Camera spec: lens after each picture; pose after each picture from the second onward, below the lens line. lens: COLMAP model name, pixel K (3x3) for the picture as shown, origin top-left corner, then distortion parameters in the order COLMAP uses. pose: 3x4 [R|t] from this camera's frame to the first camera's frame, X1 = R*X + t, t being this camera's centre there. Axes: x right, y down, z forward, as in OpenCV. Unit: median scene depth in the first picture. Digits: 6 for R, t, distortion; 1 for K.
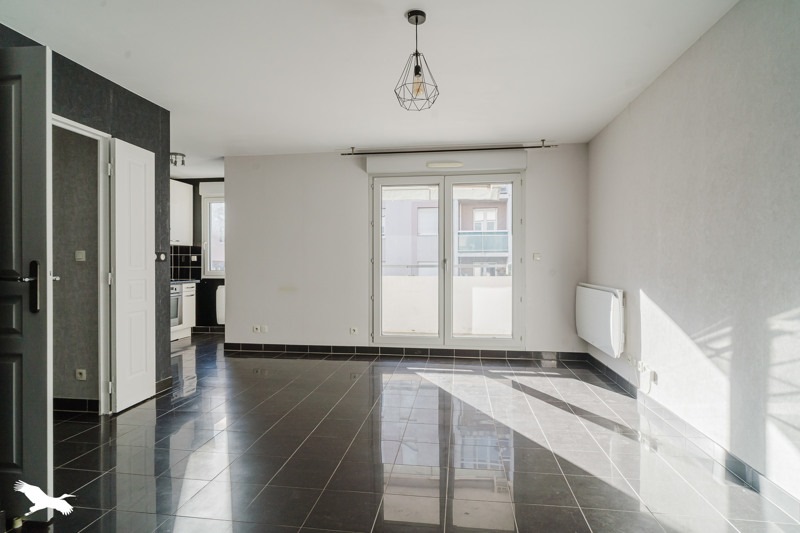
lens RADIAL K [[419.2, 0, 400.0], [0, 419.2, 266.5], [0, 0, 1]] dist [-0.001163, -0.000148]
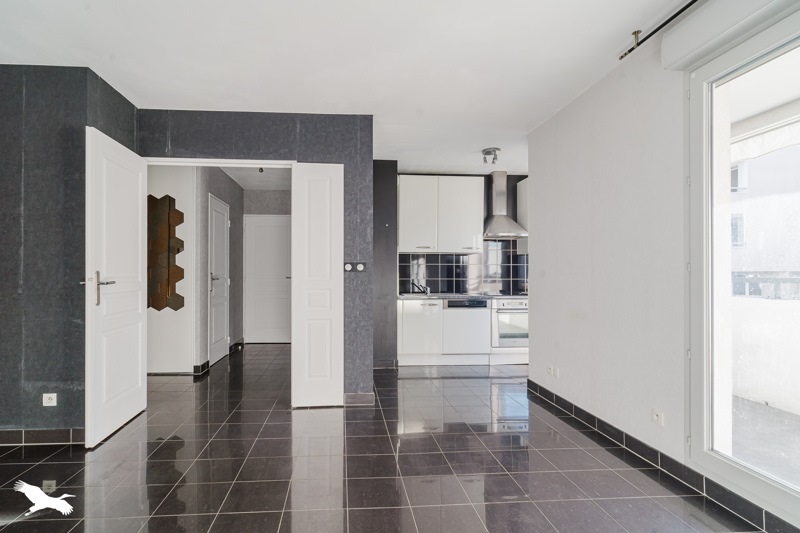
lens RADIAL K [[429.2, 0, 369.3], [0, 429.2, 273.1], [0, 0, 1]] dist [-0.000094, -0.000008]
pose [[0.198937, -0.004092, -0.980004, 0.240343], [-0.008934, 0.999942, -0.005989, -0.001833], [0.979972, 0.009947, 0.198889, 0.472711]]
